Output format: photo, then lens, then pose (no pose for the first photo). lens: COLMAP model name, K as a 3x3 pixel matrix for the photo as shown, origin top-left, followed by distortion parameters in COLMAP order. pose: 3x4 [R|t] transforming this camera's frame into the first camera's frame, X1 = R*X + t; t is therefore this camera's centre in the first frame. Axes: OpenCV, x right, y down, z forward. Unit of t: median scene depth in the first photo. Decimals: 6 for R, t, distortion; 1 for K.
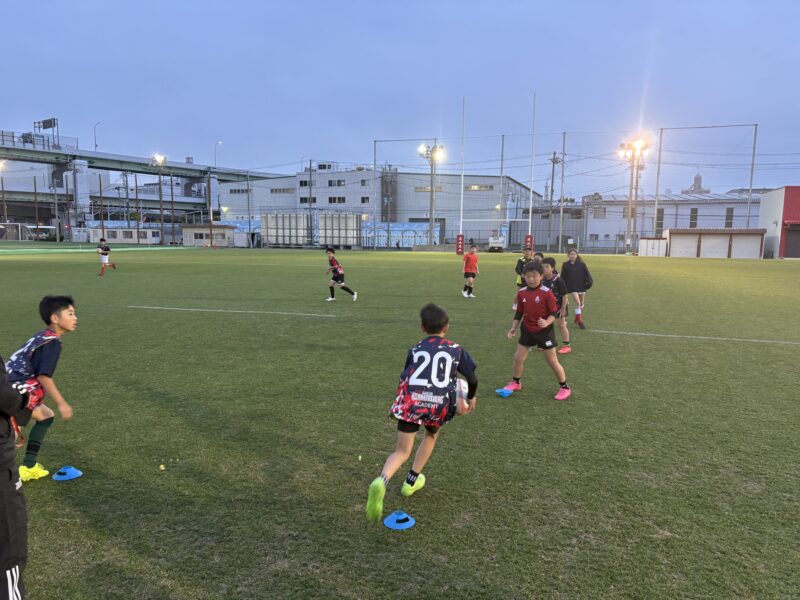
lens RADIAL K [[602.5, 0, 398.9], [0, 602.5, 307.1], [0, 0, 1]] dist [0.066164, -0.068373]
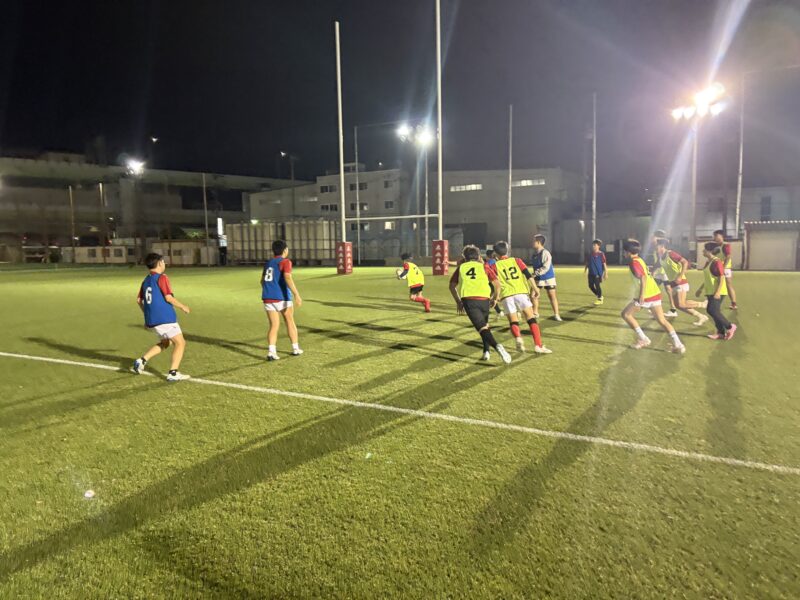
lens RADIAL K [[602.5, 0, 391.8], [0, 602.5, 302.8], [0, 0, 1]] dist [0.066164, -0.068373]
pose [[0.974168, -0.005127, -0.225767, 0.188325], [-0.001033, 0.999631, -0.027160, -0.024874], [0.225823, 0.026691, 0.973803, 0.253281]]
